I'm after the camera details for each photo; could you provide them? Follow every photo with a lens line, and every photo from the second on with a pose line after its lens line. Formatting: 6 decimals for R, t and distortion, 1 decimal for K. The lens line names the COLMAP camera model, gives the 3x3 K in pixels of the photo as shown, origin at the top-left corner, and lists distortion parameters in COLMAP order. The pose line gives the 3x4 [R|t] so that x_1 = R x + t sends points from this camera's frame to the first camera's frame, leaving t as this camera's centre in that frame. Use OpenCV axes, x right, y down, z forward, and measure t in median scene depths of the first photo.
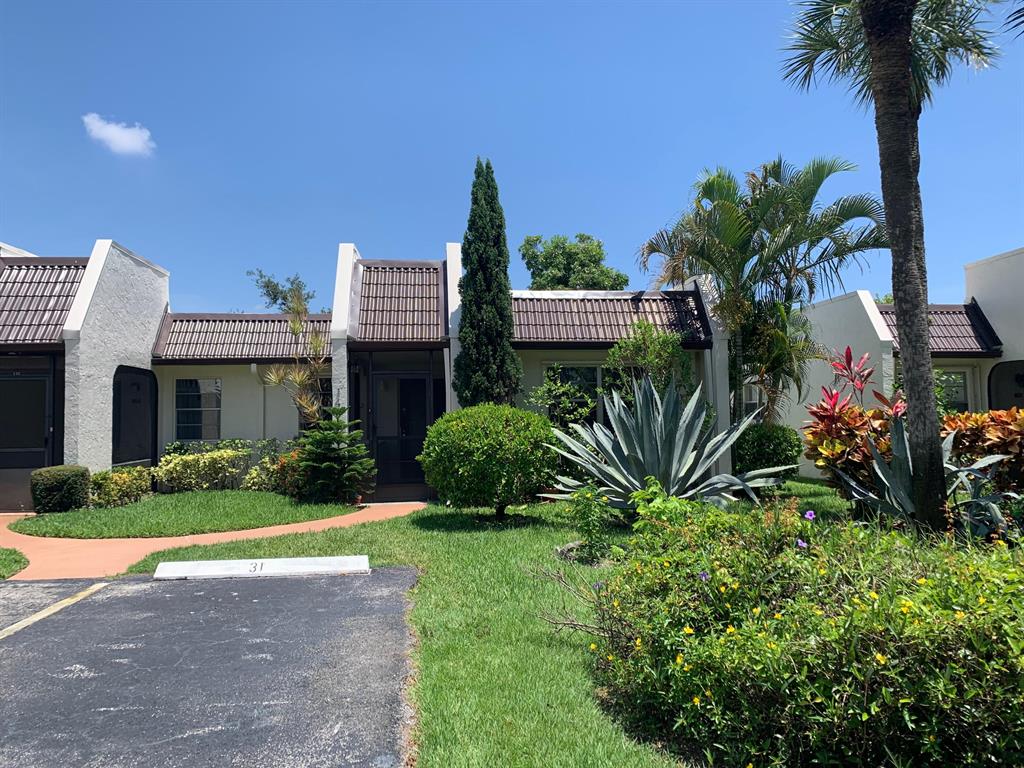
lens RADIAL K [[794.5, 0, 511.1], [0, 794.5, 385.8], [0, 0, 1]] dist [0.034776, -0.021539]
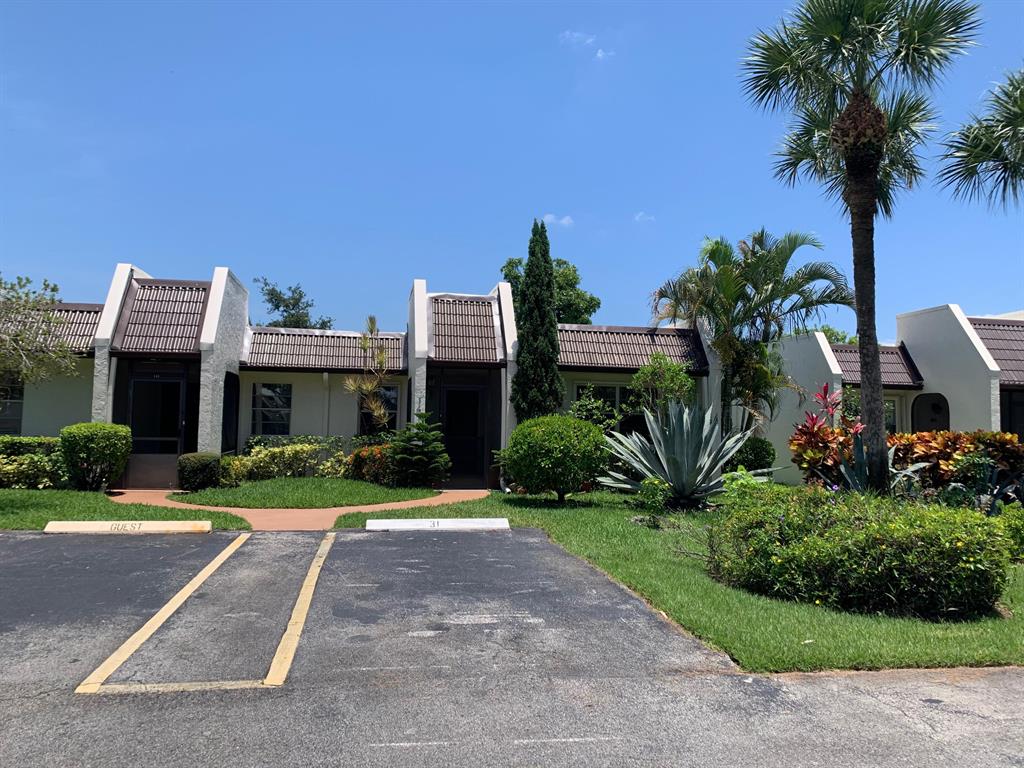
lens RADIAL K [[794.5, 0, 512.3], [0, 794.5, 382.8], [0, 0, 1]] dist [0.034776, -0.021539]
pose [[0.995787, 0.036770, 0.084006, -0.177559], [-0.035869, 0.999282, -0.012212, -0.009762], [-0.084394, 0.009147, 0.996390, -0.259515]]
